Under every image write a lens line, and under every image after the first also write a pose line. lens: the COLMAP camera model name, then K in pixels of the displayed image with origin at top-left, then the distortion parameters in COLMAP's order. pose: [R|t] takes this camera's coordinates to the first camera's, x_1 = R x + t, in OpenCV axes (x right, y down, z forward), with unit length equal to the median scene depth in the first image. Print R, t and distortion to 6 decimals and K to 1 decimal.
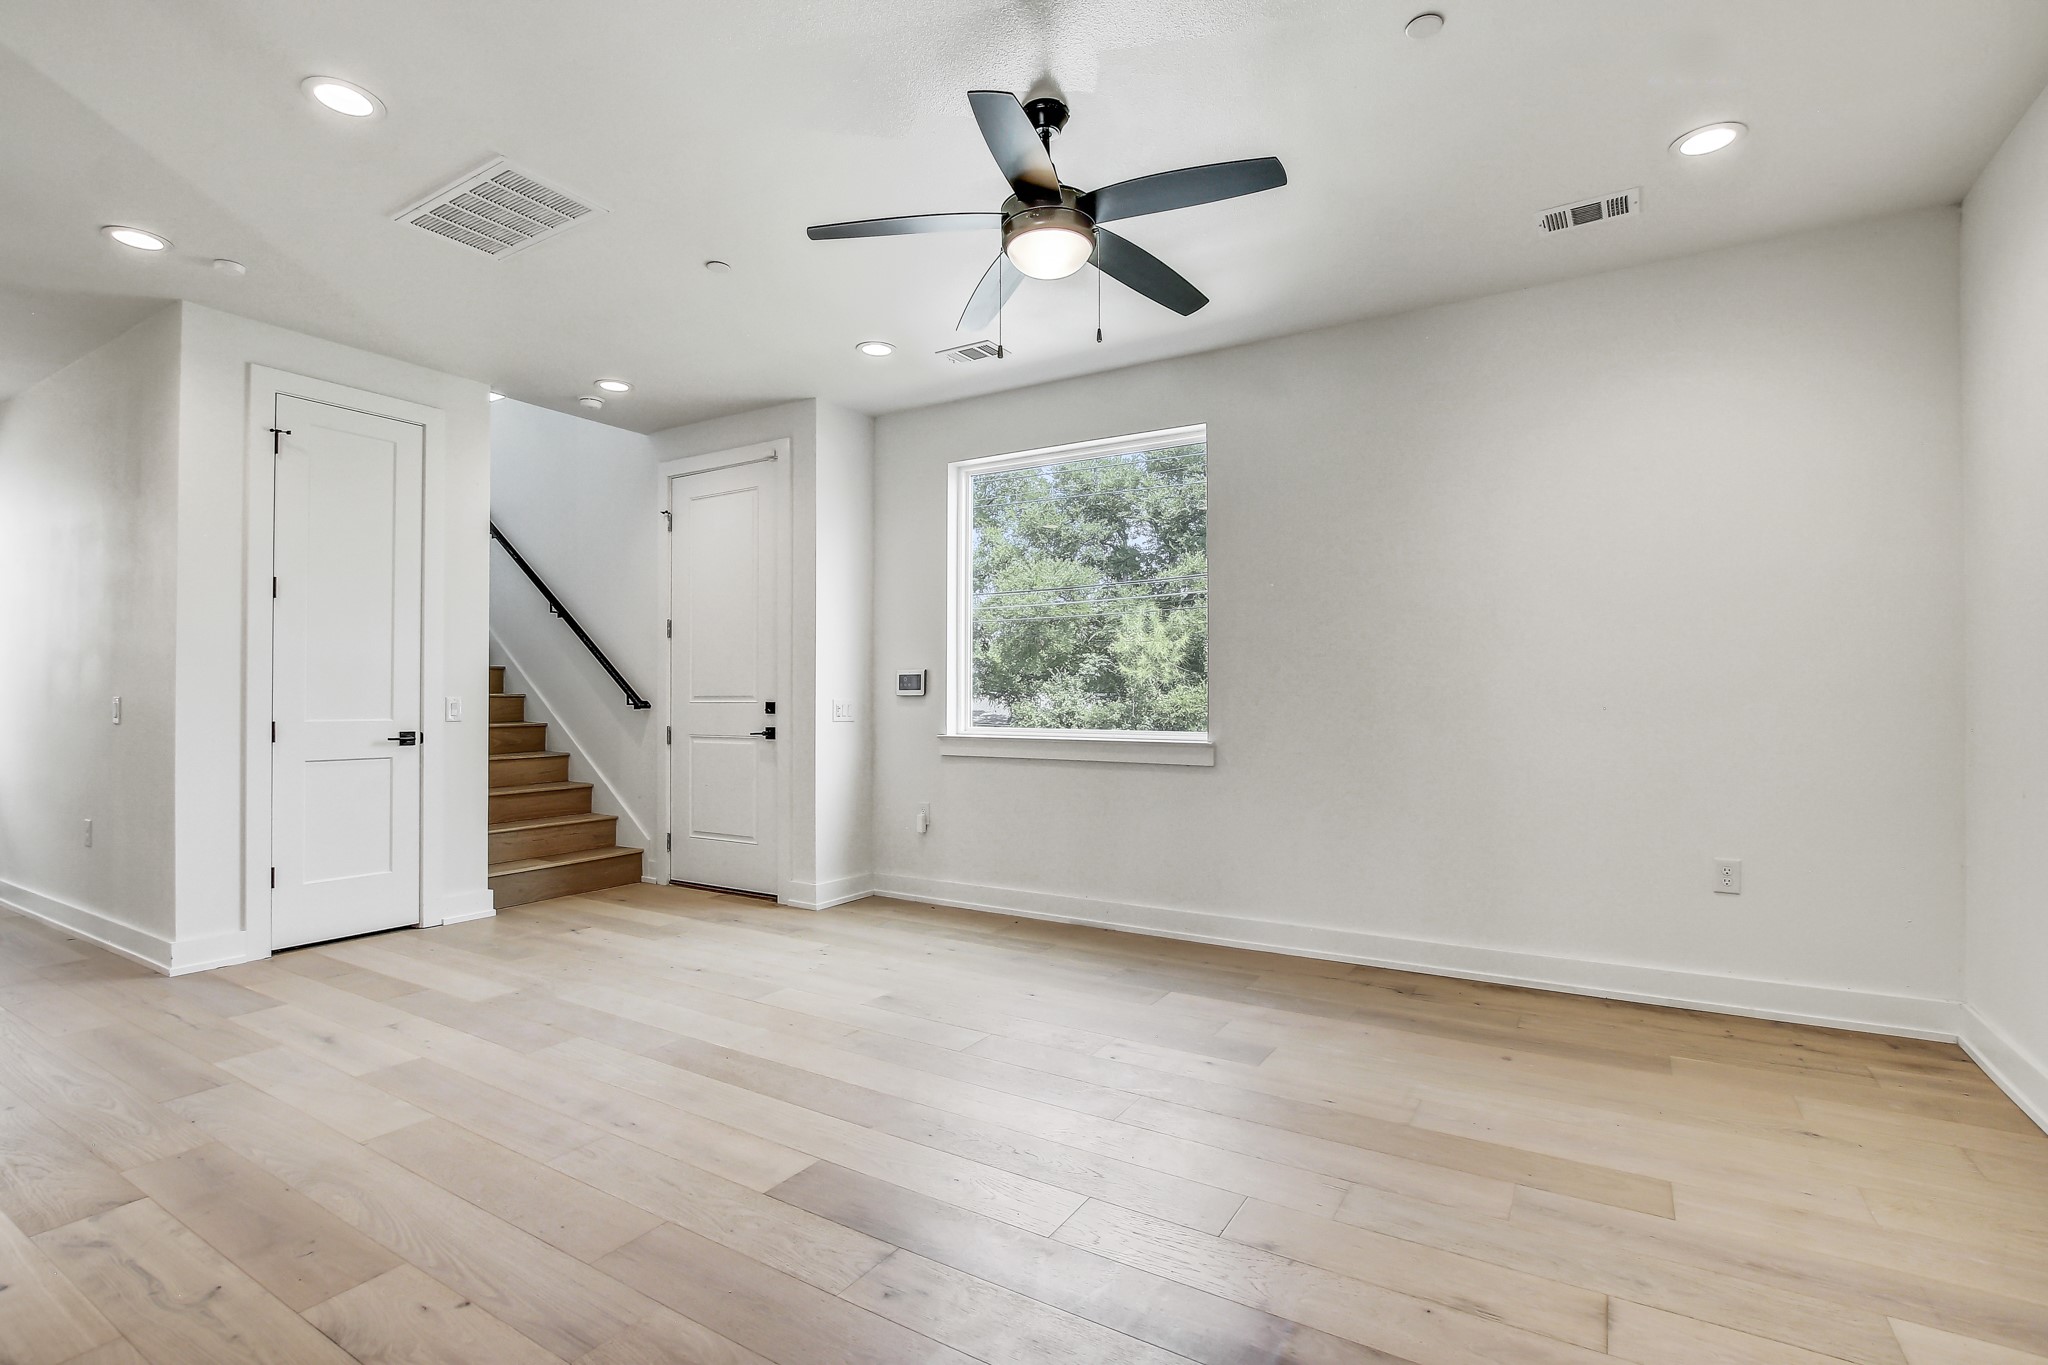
lens RADIAL K [[956.5, 0, 1026.7], [0, 956.5, 693.2], [0, 0, 1]] dist [-0.019462, 0.002992]
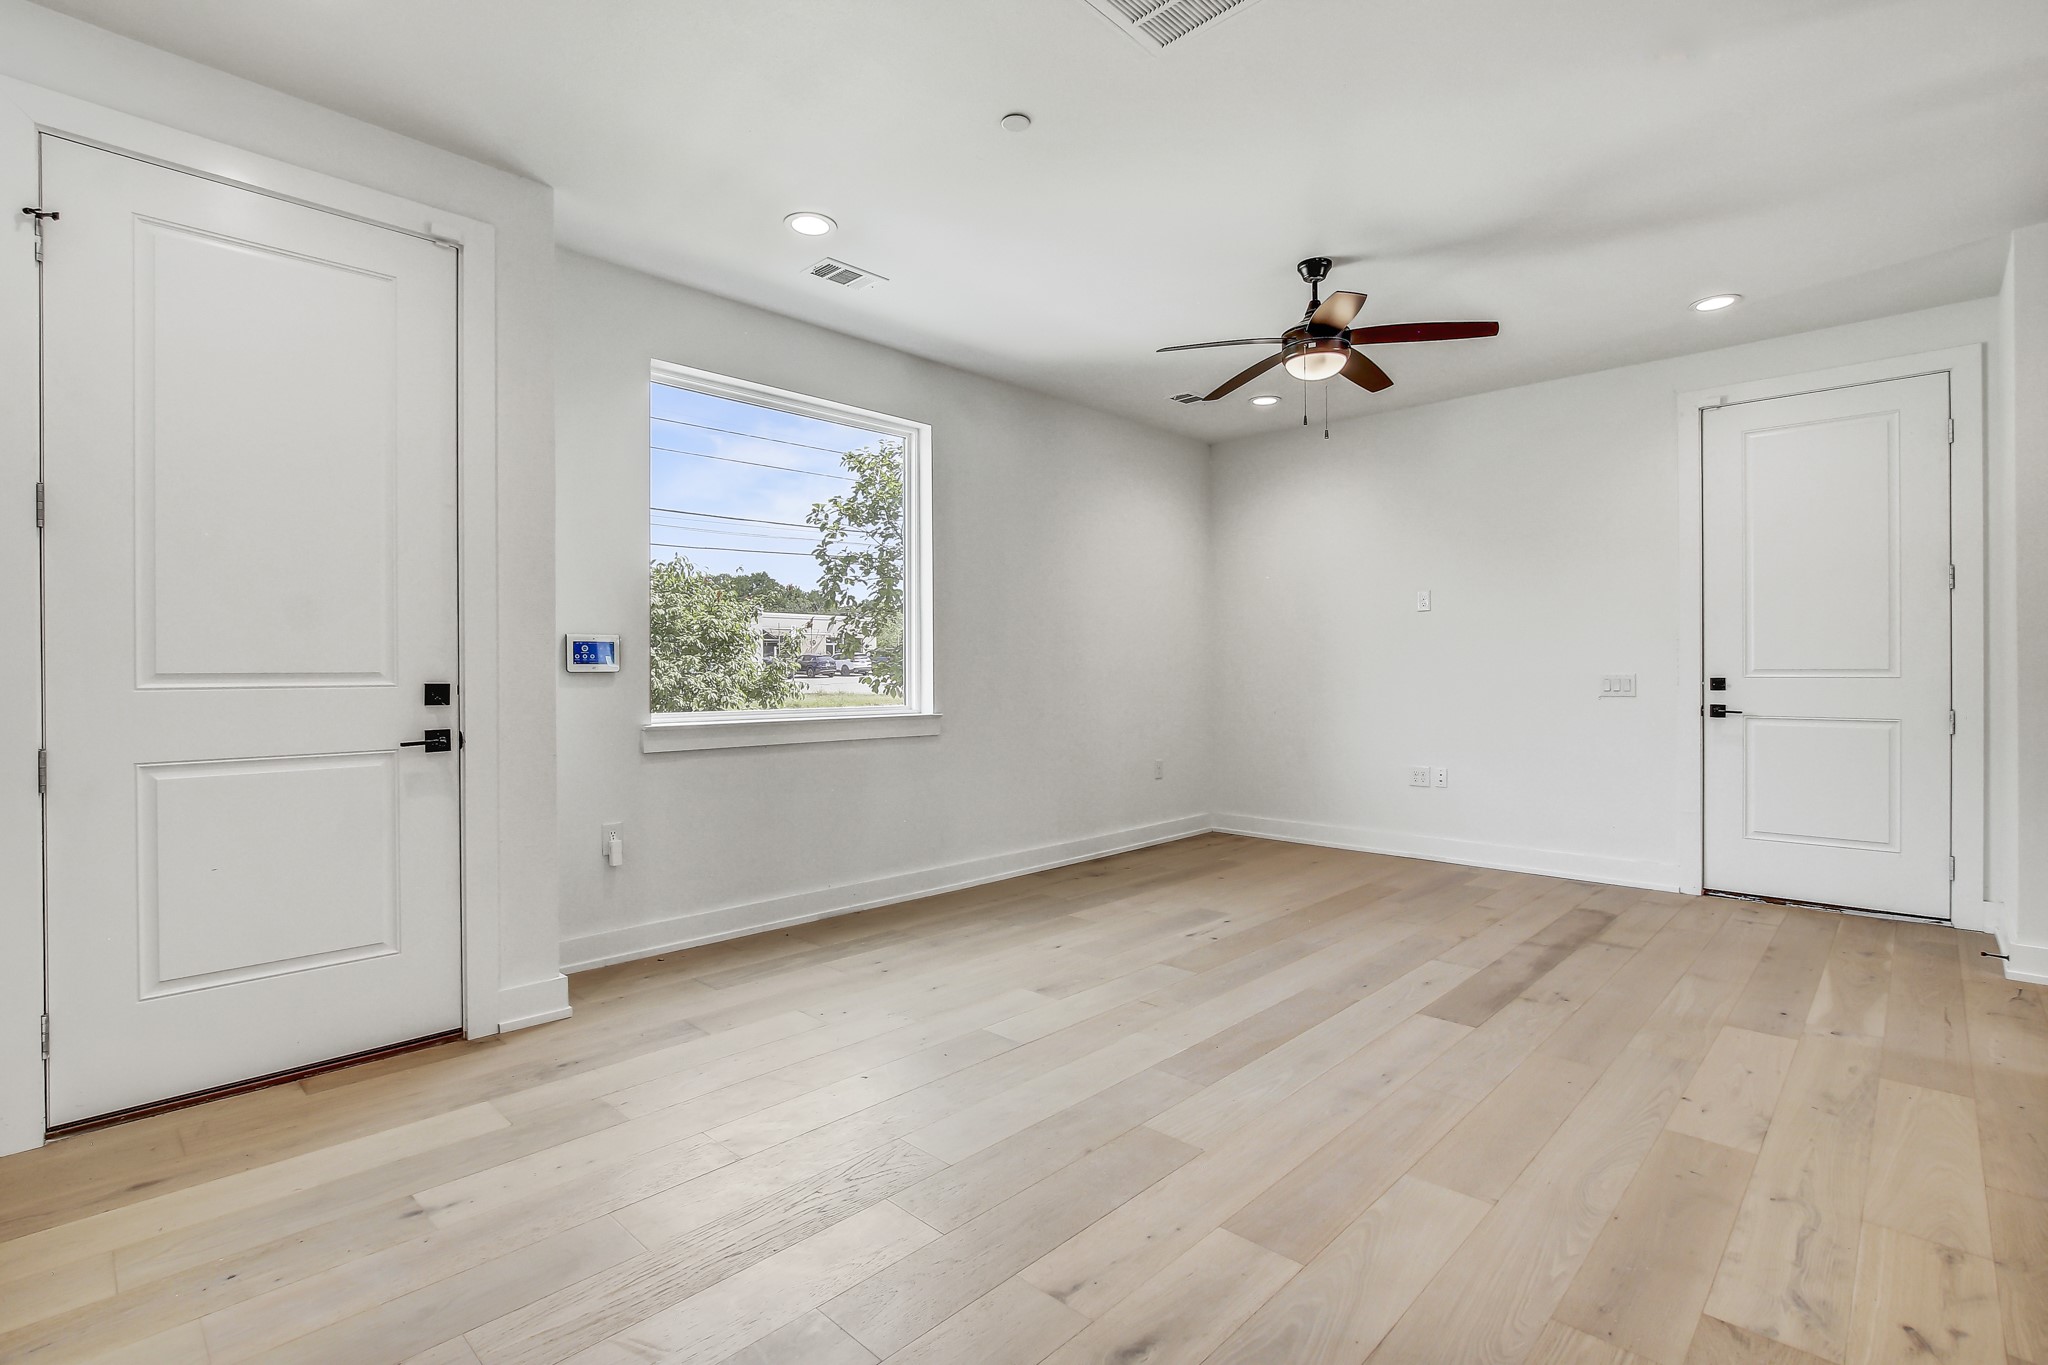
lens RADIAL K [[956.5, 0, 1017.8], [0, 956.5, 675.3], [0, 0, 1]] dist [-0.019462, 0.002992]
pose [[0.215075, -0.004444, 0.976587, -0.752602], [-0.001570, 0.999987, 0.004896, 0.001198], [-0.976596, -0.002587, 0.215066, 0.574150]]
